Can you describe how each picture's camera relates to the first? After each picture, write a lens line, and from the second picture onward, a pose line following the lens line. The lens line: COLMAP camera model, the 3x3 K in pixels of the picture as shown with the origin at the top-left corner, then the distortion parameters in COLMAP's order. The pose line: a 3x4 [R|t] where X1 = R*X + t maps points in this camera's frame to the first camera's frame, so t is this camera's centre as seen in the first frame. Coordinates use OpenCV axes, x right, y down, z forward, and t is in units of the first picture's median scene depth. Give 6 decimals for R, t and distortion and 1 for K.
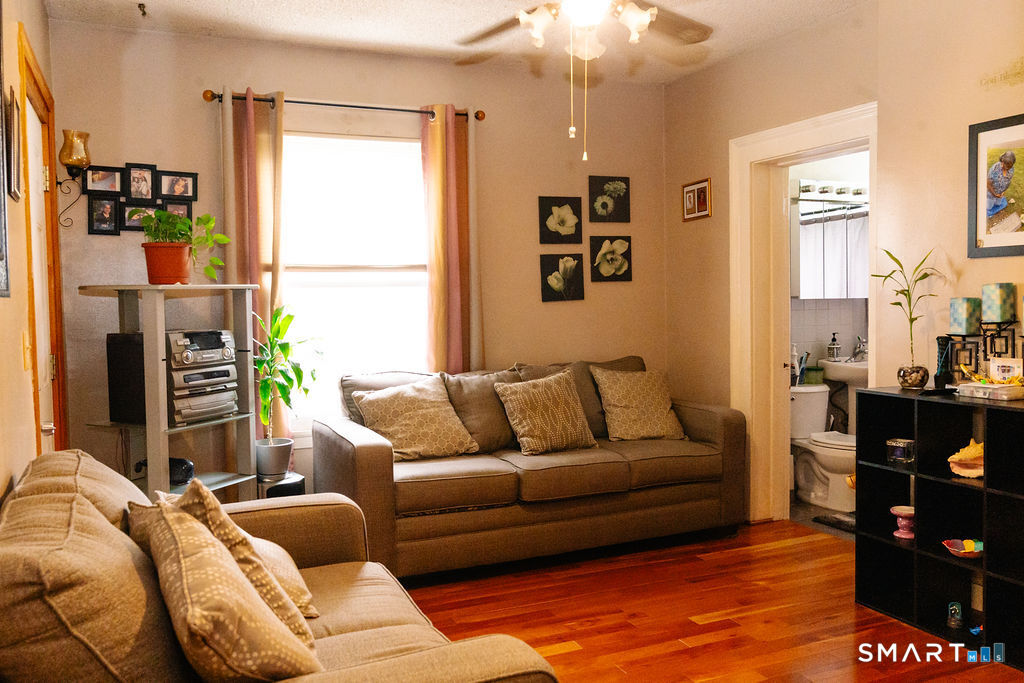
lens RADIAL K [[840.8, 0, 514.8], [0, 840.8, 339.6], [0, 0, 1]] dist [0.002976, -0.002363]
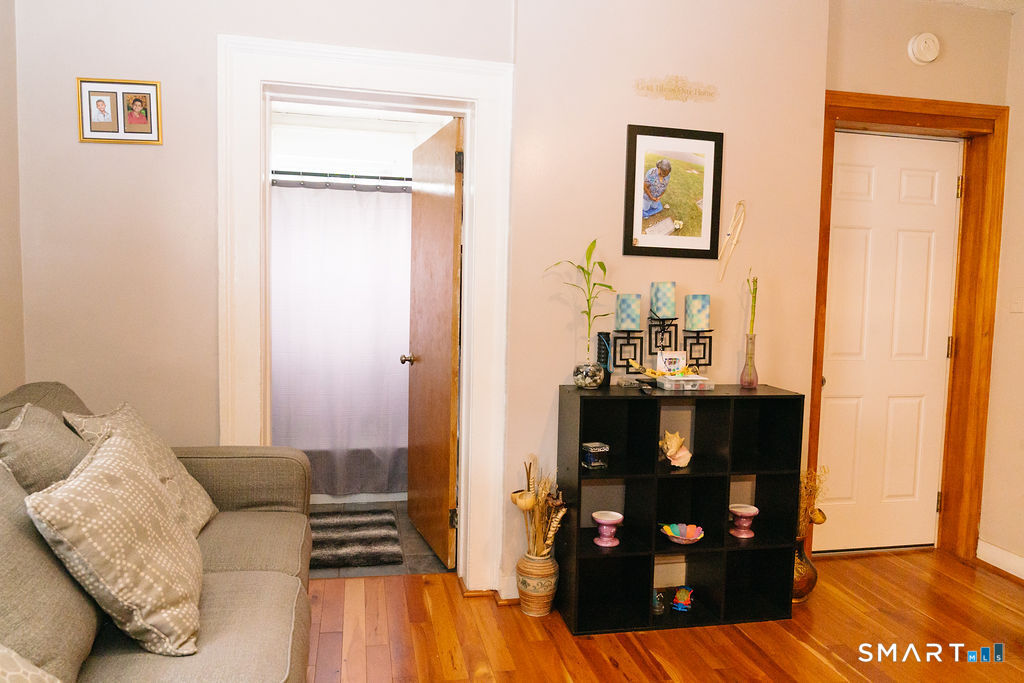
lens RADIAL K [[713.1, 0, 512.5], [0, 713.1, 347.7], [0, 0, 1]] dist [-0.034514, 0.002402]
pose [[0.204130, -0.045839, 0.977870, -0.311501], [0.015659, 0.998928, 0.043558, -0.022471], [-0.978818, 0.006421, 0.204629, 0.881775]]
